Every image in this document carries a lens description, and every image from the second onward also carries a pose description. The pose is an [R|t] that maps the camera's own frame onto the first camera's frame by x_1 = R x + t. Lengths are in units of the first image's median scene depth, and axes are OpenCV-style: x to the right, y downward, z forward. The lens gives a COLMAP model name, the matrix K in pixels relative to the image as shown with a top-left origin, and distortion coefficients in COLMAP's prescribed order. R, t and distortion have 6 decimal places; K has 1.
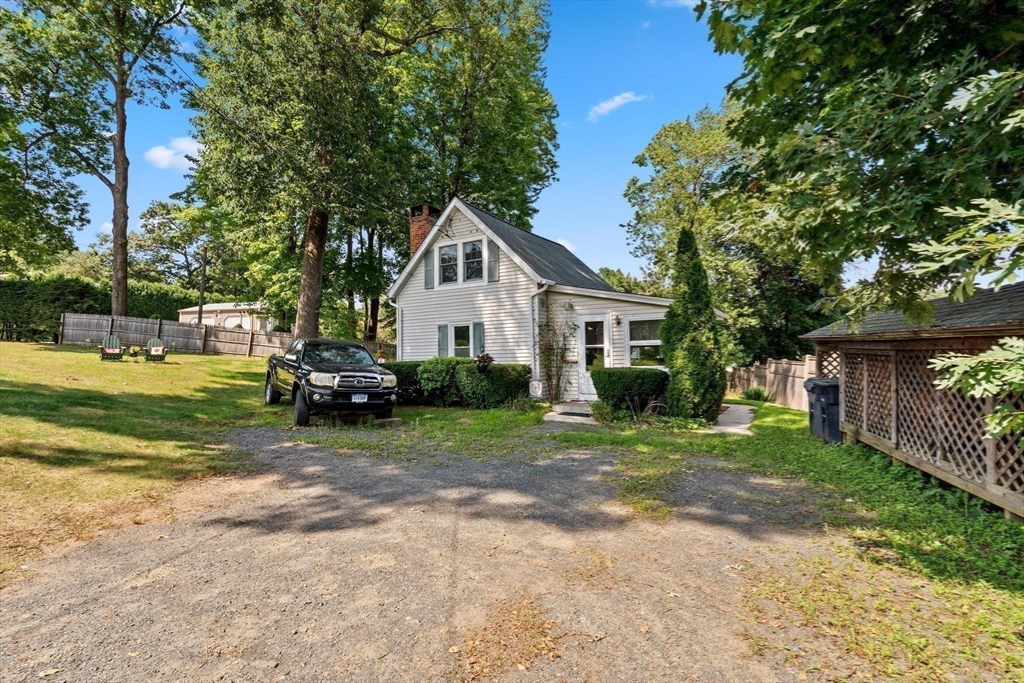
lens RADIAL K [[469.8, 0, 516.5], [0, 469.8, 317.8], [0, 0, 1]] dist [-0.004023, 0.000542]
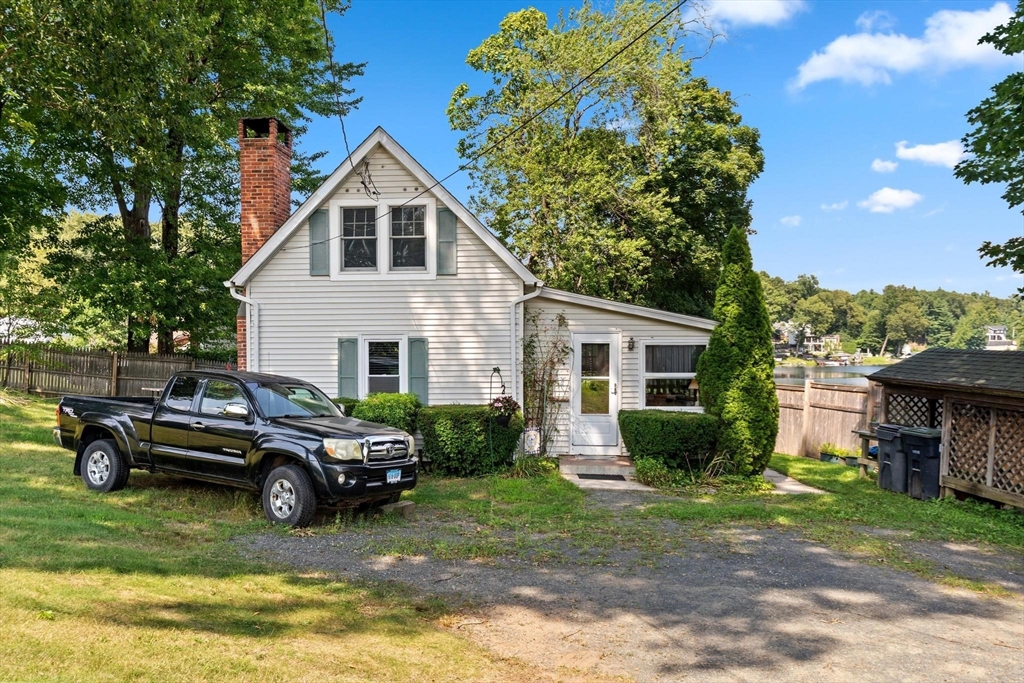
lens RADIAL K [[794.8, 0, 511.1], [0, 794.8, 343.0], [0, 0, 1]] dist [0.008779, 0.005466]
pose [[0.892497, 0.019475, 0.450633, -0.492508], [-0.050610, 0.997082, 0.057145, -0.055320], [-0.448206, -0.073808, 0.890878, -0.005502]]
